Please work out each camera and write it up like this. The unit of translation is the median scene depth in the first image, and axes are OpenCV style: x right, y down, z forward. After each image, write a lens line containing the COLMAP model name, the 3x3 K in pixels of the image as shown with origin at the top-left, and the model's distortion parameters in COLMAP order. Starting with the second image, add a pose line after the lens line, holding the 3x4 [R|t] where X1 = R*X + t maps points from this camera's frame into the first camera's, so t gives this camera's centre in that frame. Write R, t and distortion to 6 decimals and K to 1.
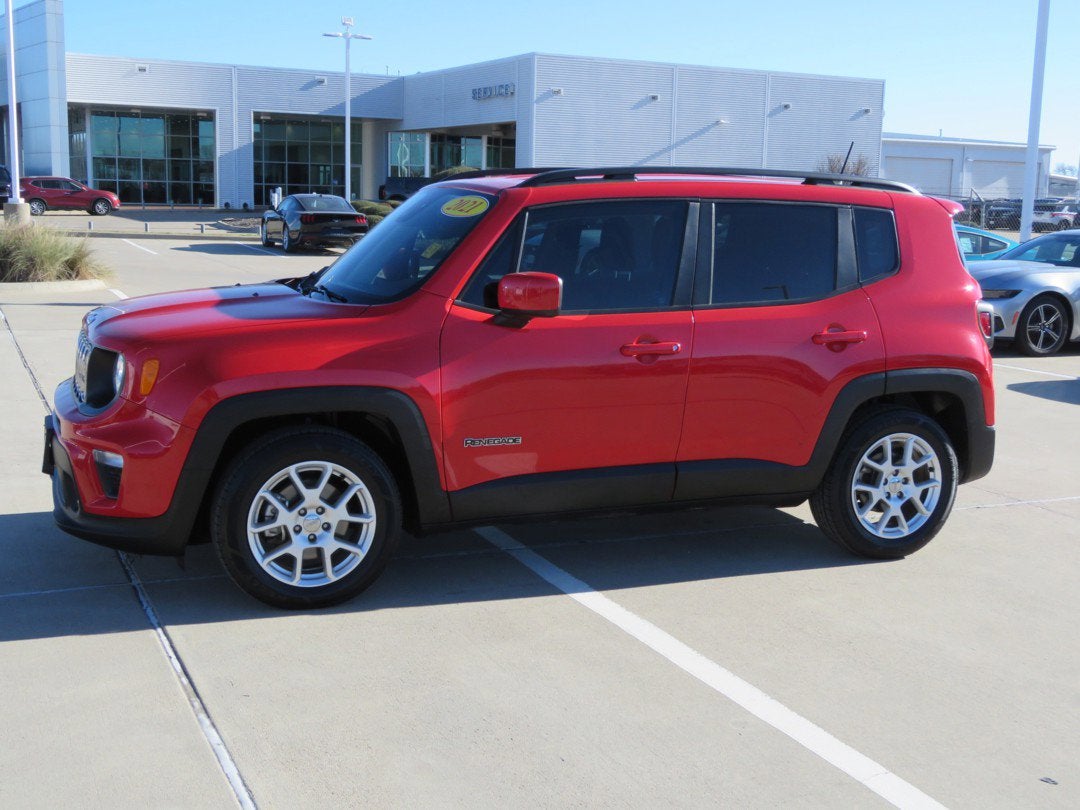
lens RADIAL K [[1316.3, 0, 540.0], [0, 1316.3, 405.0], [0, 0, 1]] dist [0.031091, 0.001020]
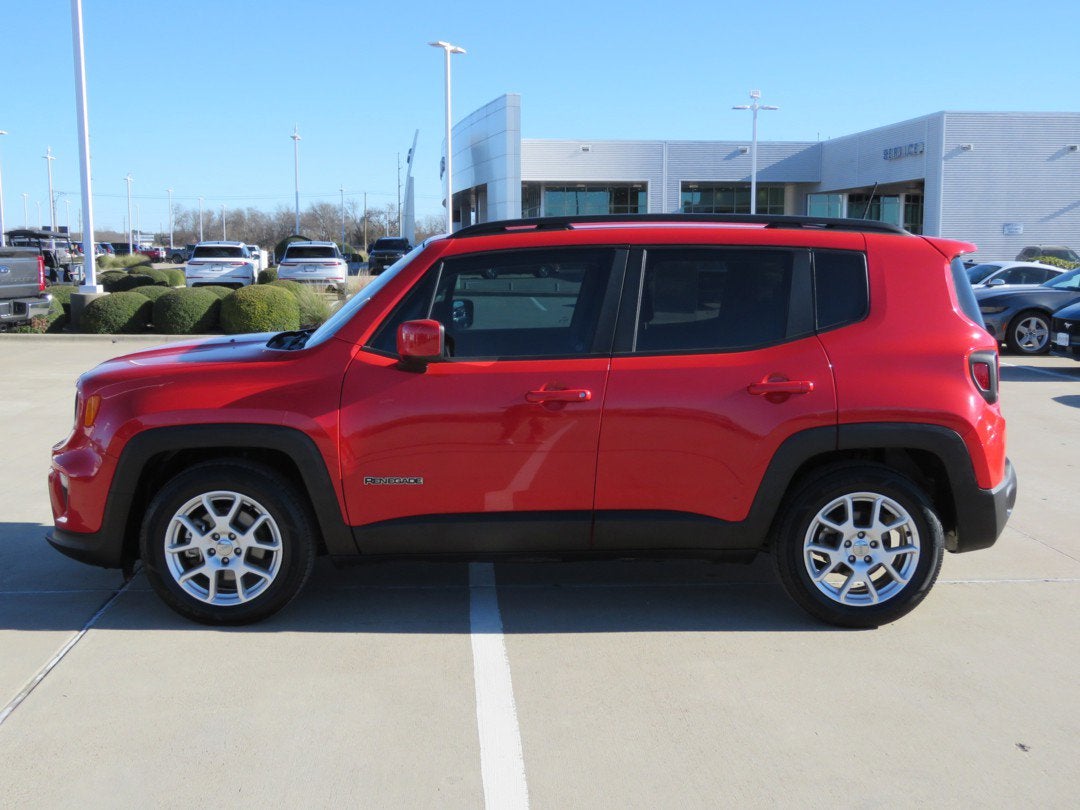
lens RADIAL K [[1220.0, 0, 540.0], [0, 1220.0, 405.0], [0, 0, 1]] dist [0.010050, 0.007377]
pose [[0.932934, 0.020939, -0.359438, 0.393951], [-0.034032, 0.998966, -0.030138, -0.006786], [0.358435, 0.040349, 0.932682, 0.124400]]
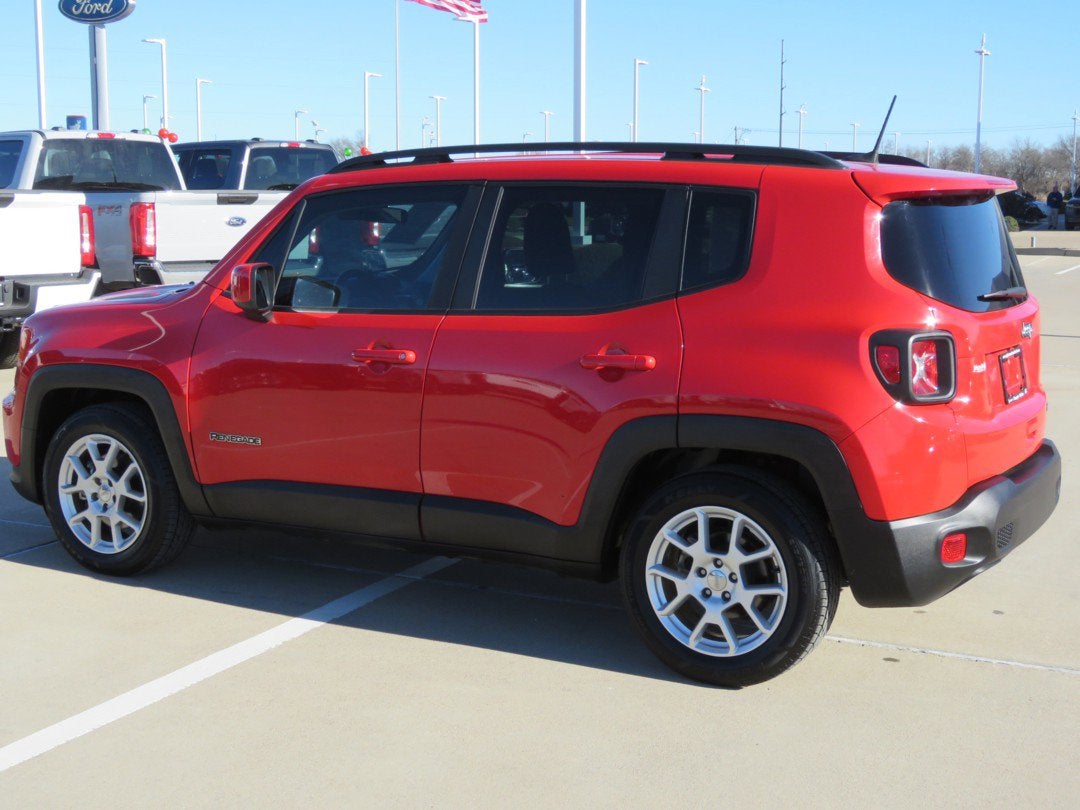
lens RADIAL K [[1533.6, 0, 540.0], [0, 1533.6, 405.0], [0, 0, 1]] dist [-0.004959, 0.049955]
pose [[0.627269, 0.085515, -0.774093, 0.902435], [-0.113859, 0.993343, 0.017472, -0.038741], [0.770435, 0.077178, 0.632830, 0.433124]]
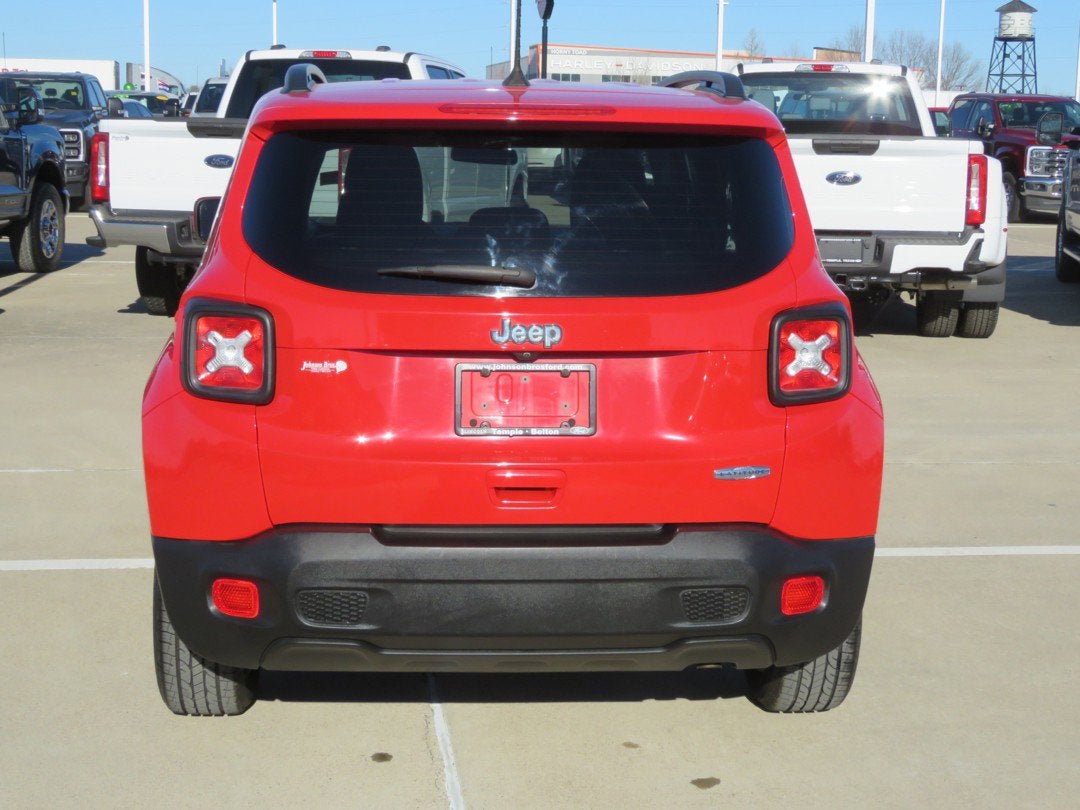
lens RADIAL K [[1791.2, 0, 540.0], [0, 1791.2, 405.0], [0, 0, 1]] dist [-0.010807, 0.065644]
pose [[-0.315428, 0.115052, -0.941949, 1.047888], [-0.181181, 0.967061, 0.178791, -0.204762], [0.931493, 0.227059, -0.284193, 1.468763]]
